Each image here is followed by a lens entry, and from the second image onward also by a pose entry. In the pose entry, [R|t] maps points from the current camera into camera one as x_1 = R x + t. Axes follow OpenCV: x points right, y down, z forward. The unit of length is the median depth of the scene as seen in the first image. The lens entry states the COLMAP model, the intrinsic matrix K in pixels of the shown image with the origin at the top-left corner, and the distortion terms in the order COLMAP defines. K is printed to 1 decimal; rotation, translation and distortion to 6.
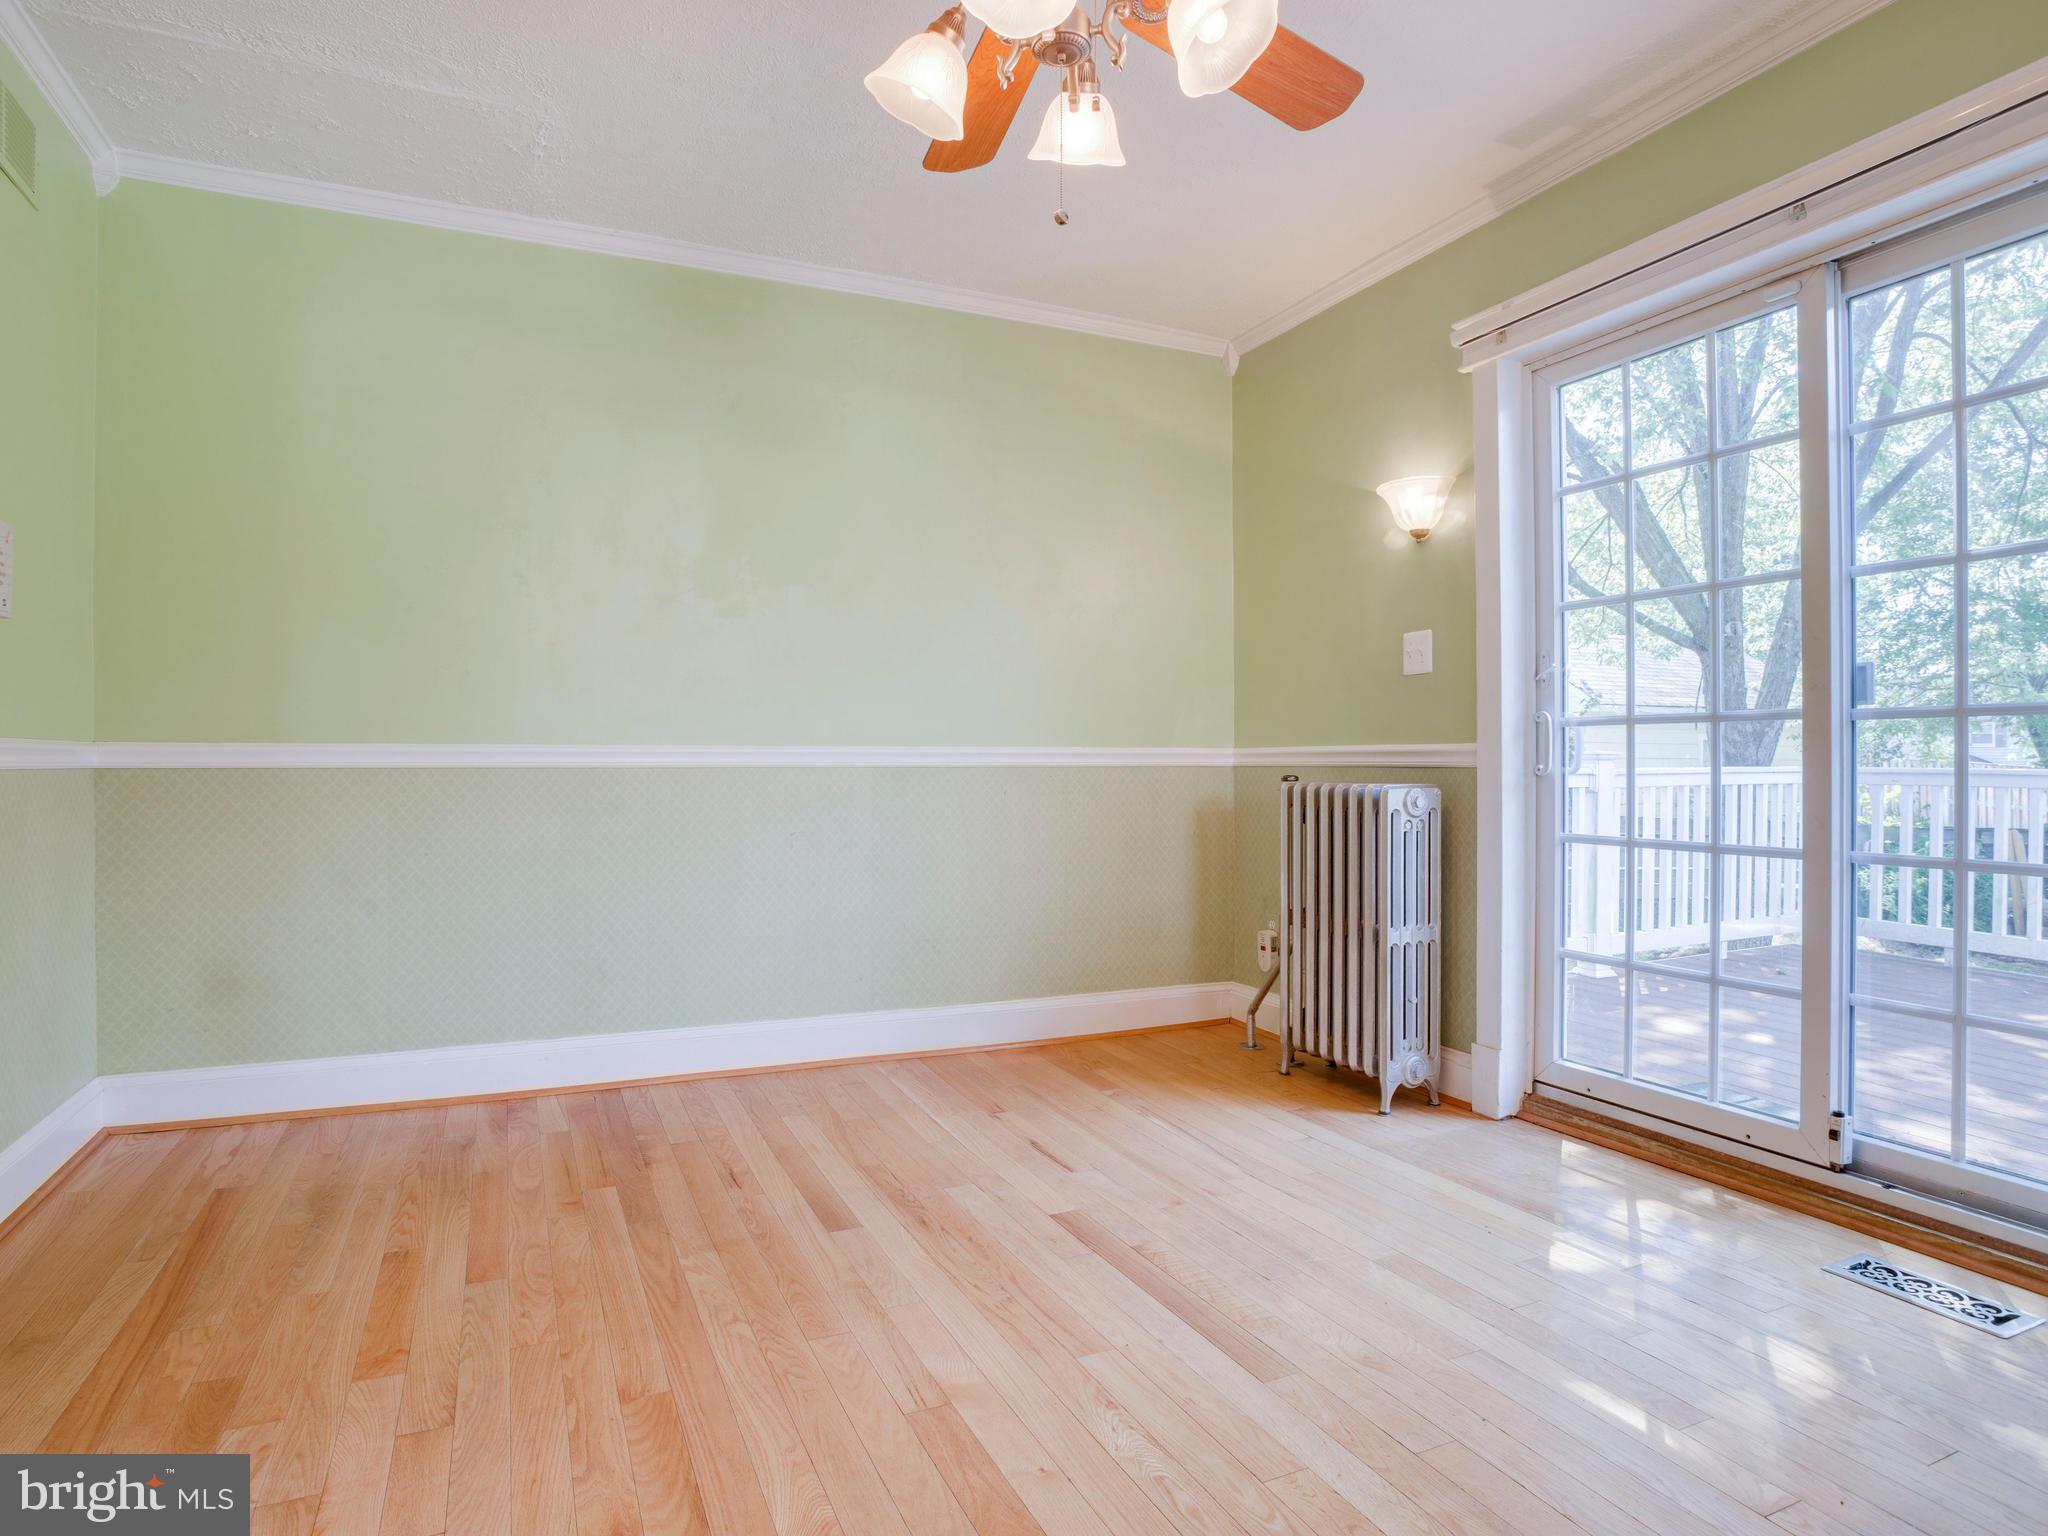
lens RADIAL K [[1136.3, 0, 1021.5], [0, 1136.3, 760.1], [0, 0, 1]] dist [-0.074055, 0.037174]
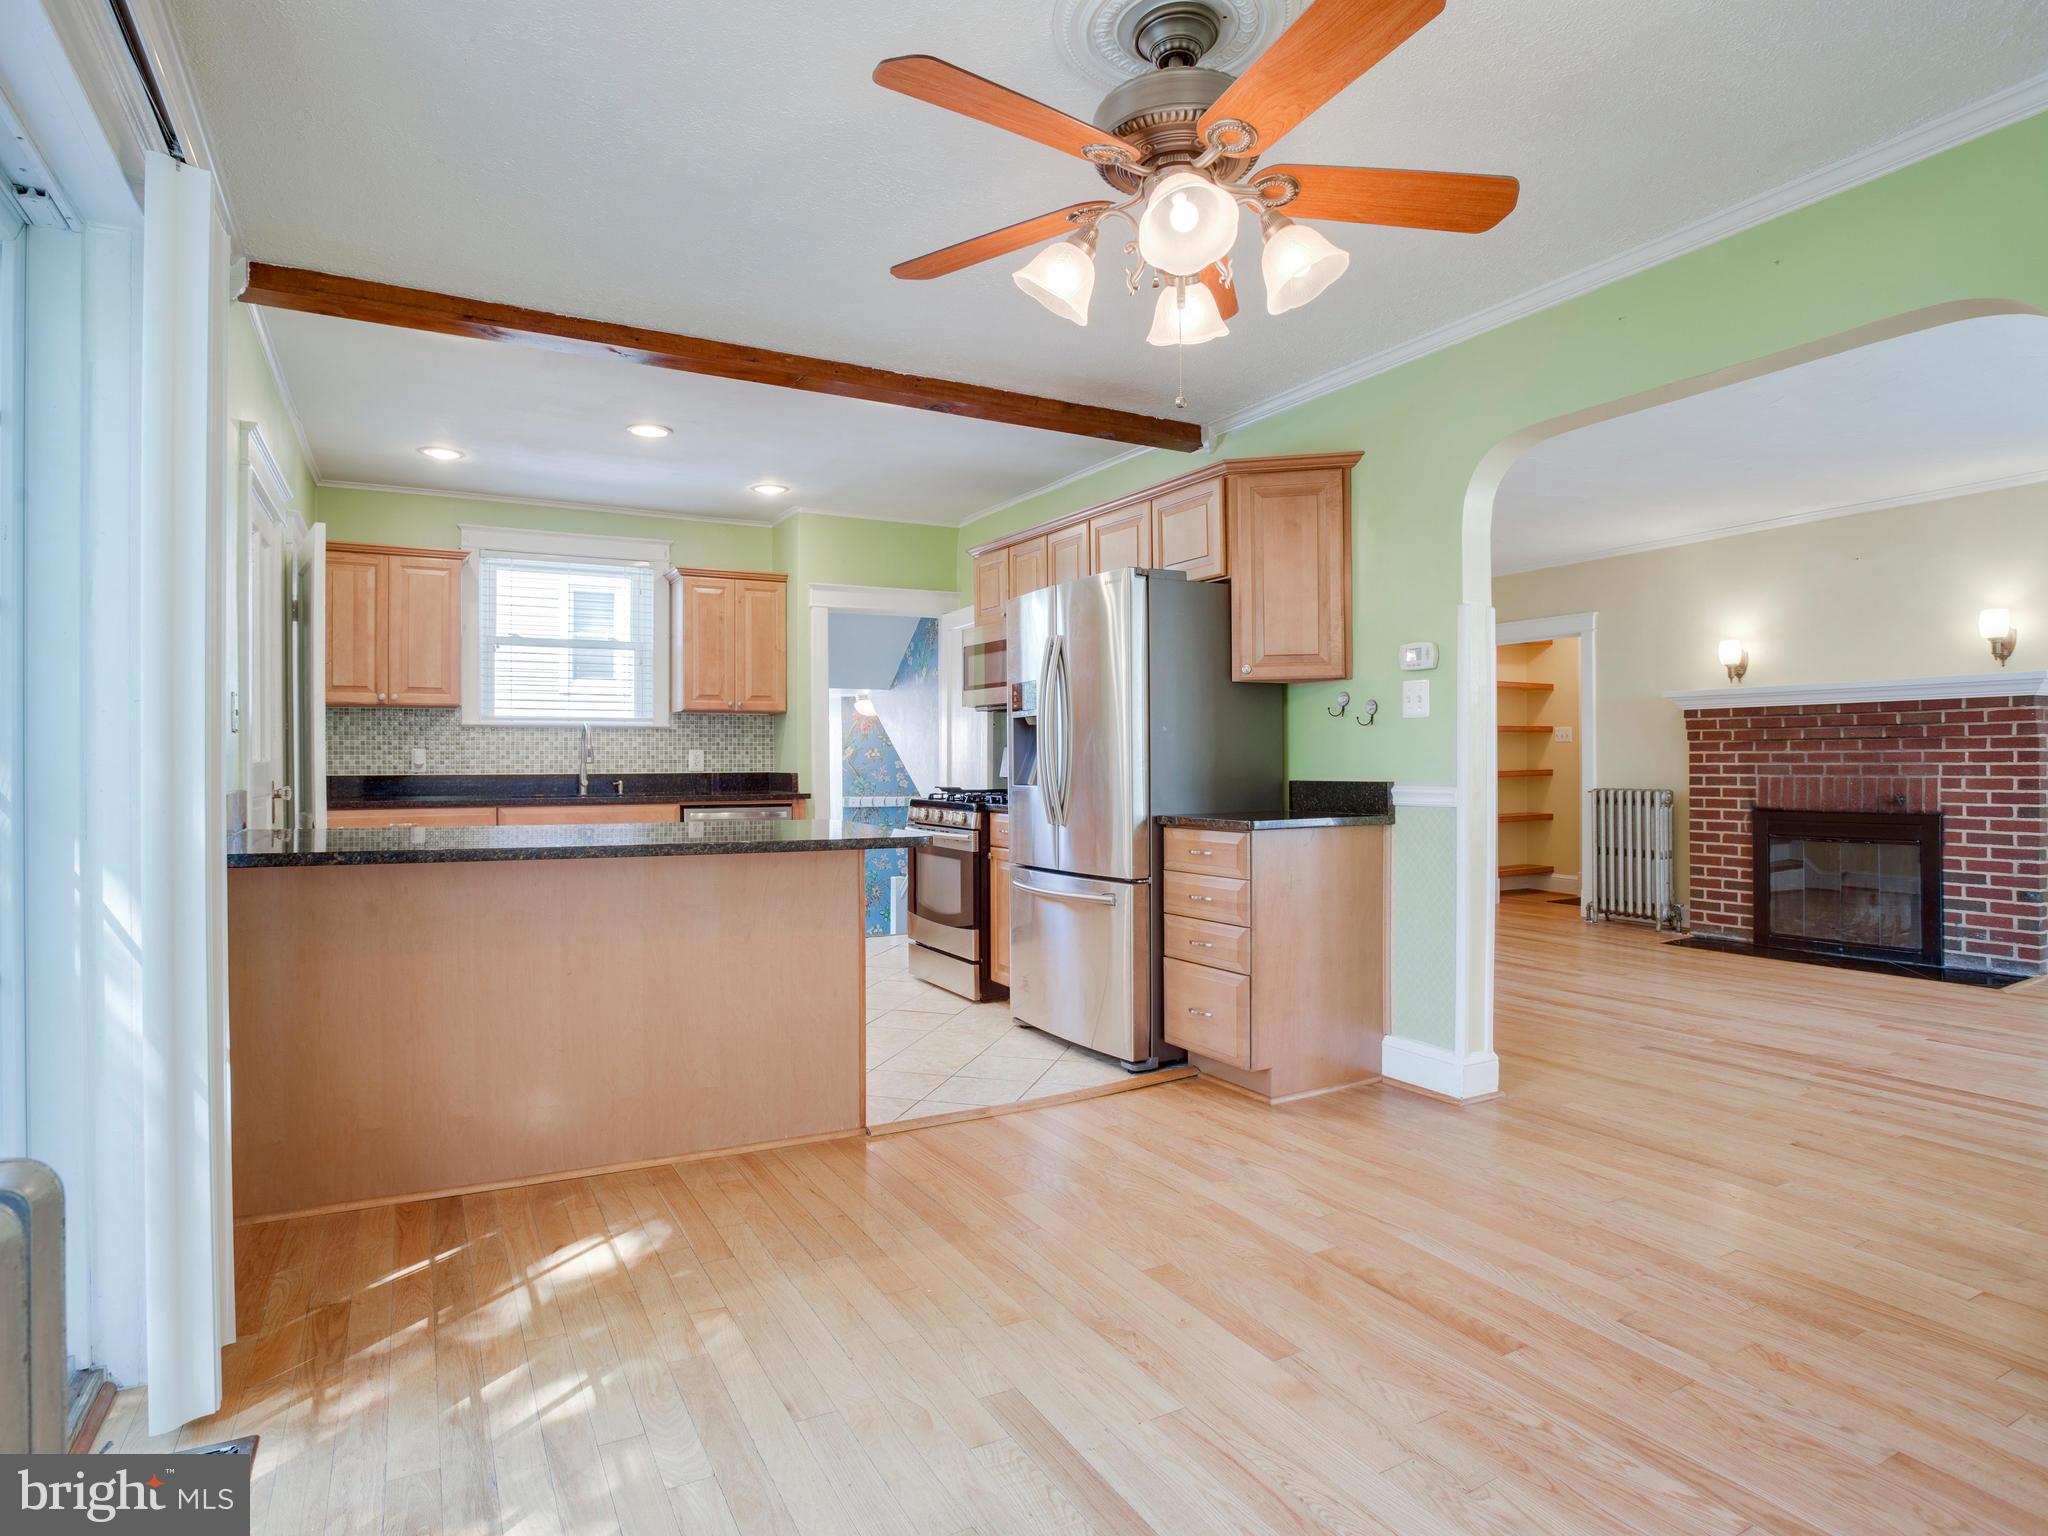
lens RADIAL K [[1136.3, 0, 1013.5], [0, 1136.3, 772.2], [0, 0, 1]] dist [-0.074055, 0.037174]
pose [[-0.997527, 0.006462, -0.069980, 0.181684], [0.005803, 0.999937, 0.009617, -0.051969], [0.070038, 0.009187, -0.997502, 1.313784]]
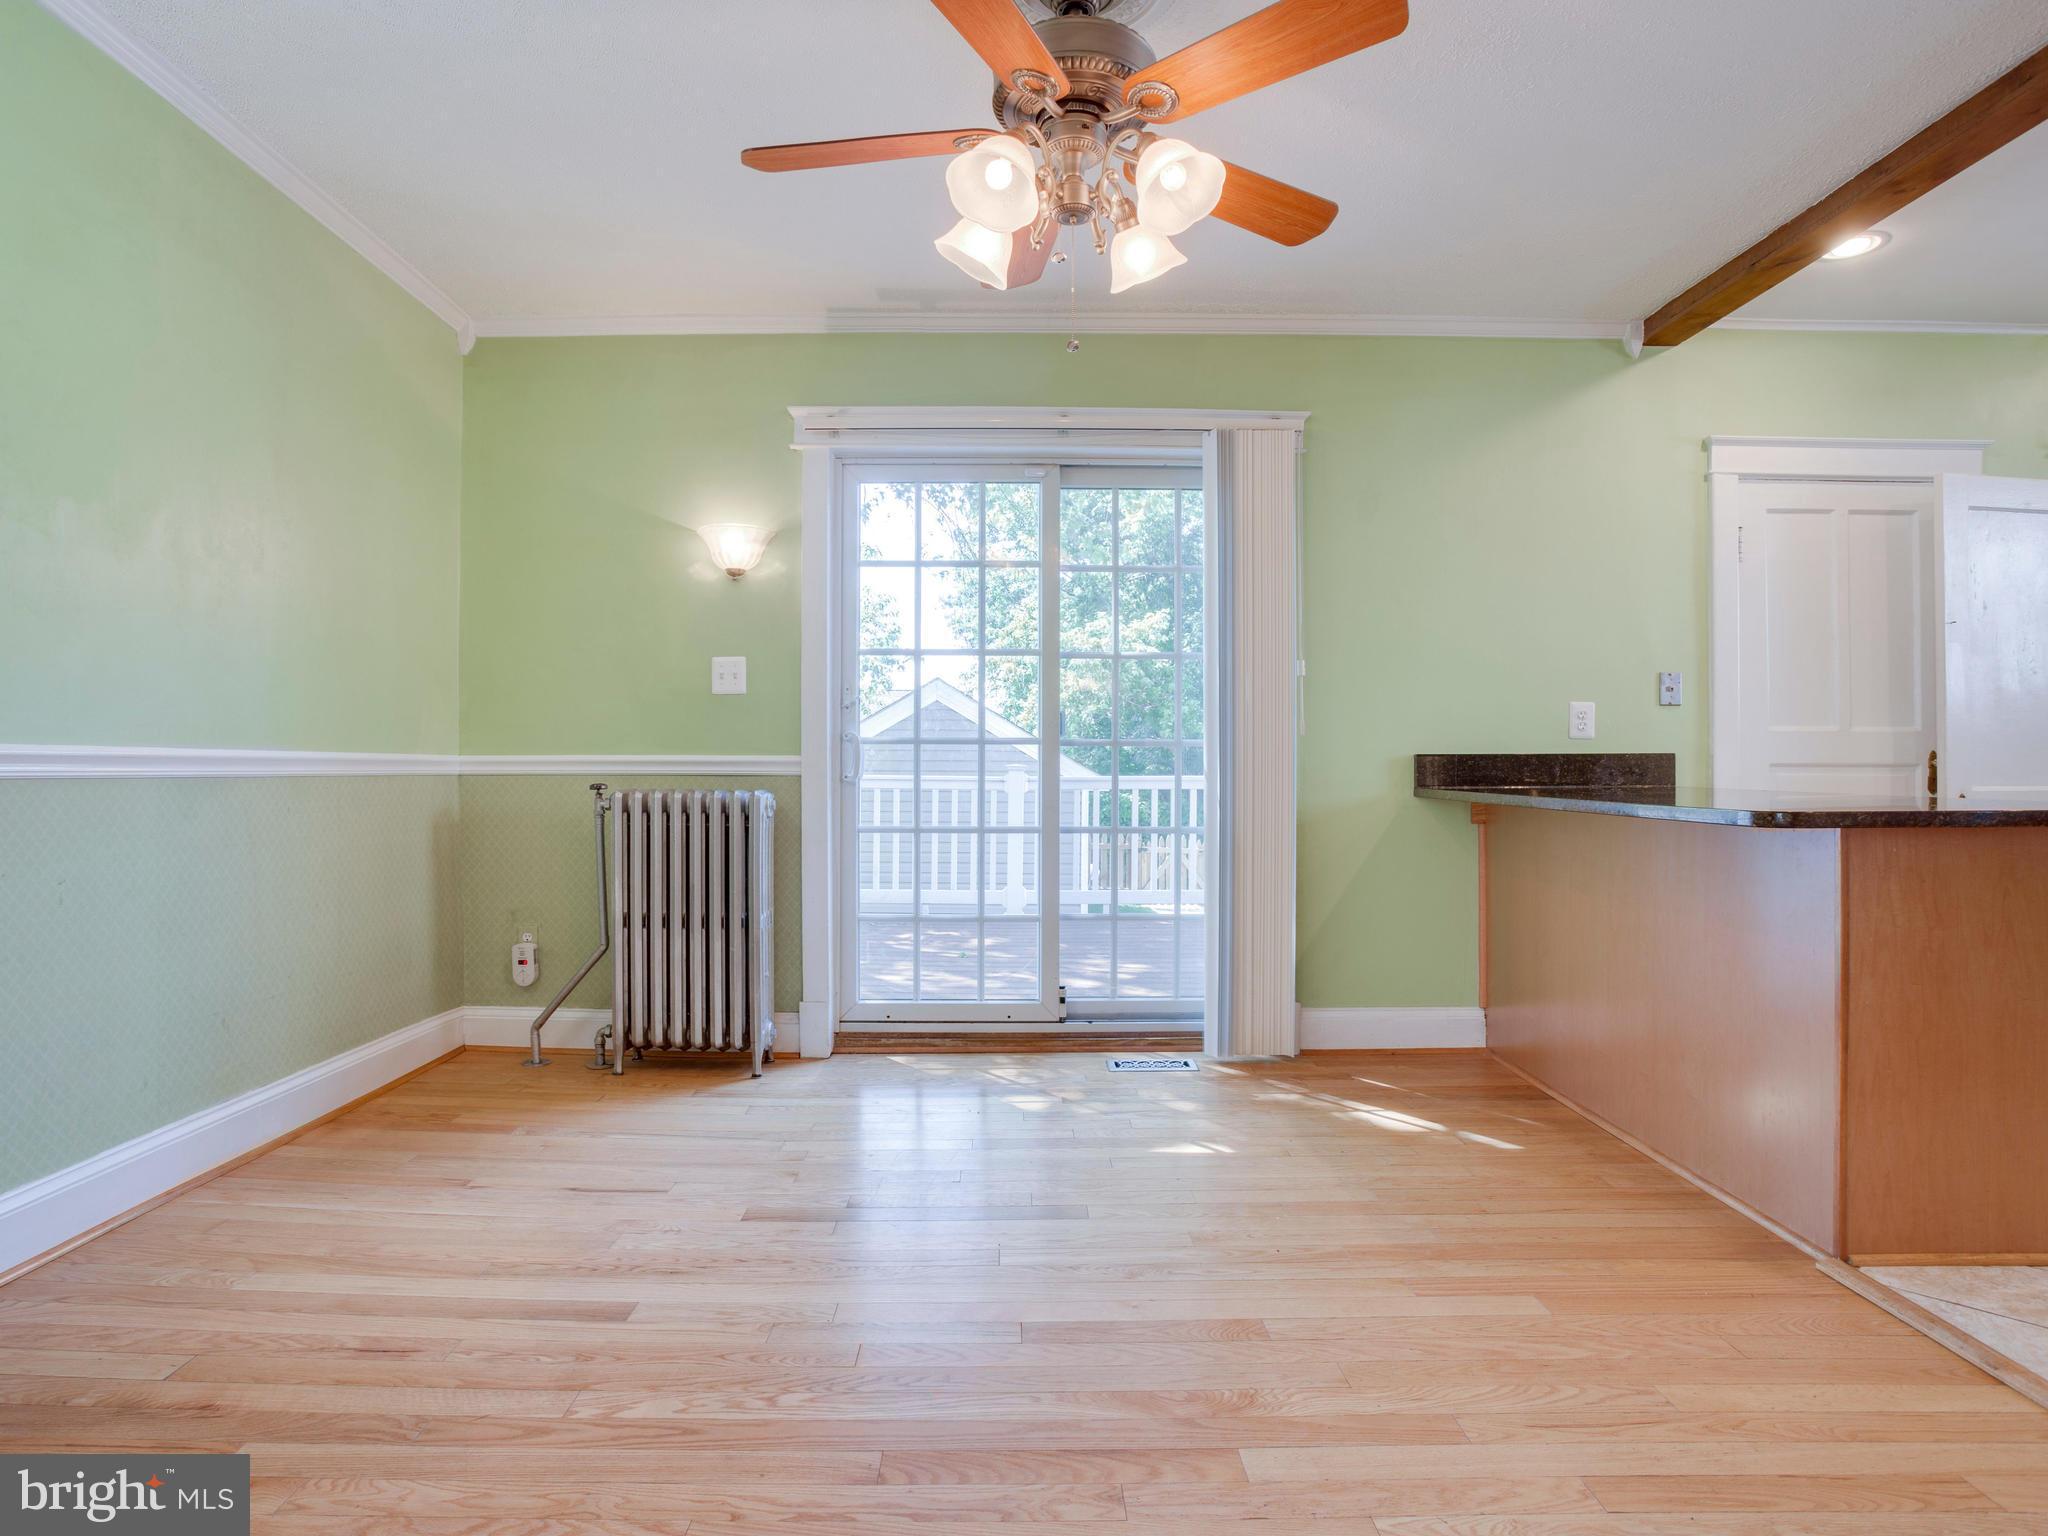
lens RADIAL K [[1136.3, 0, 1010.3], [0, 1136.3, 760.6], [0, 0, 1]] dist [-0.074055, 0.037174]
pose [[0.405277, 0.009636, 0.914143, -0.684566], [-0.006322, 0.999950, -0.007738, -0.001596], [-0.914172, -0.002643, 0.405317, 0.319912]]
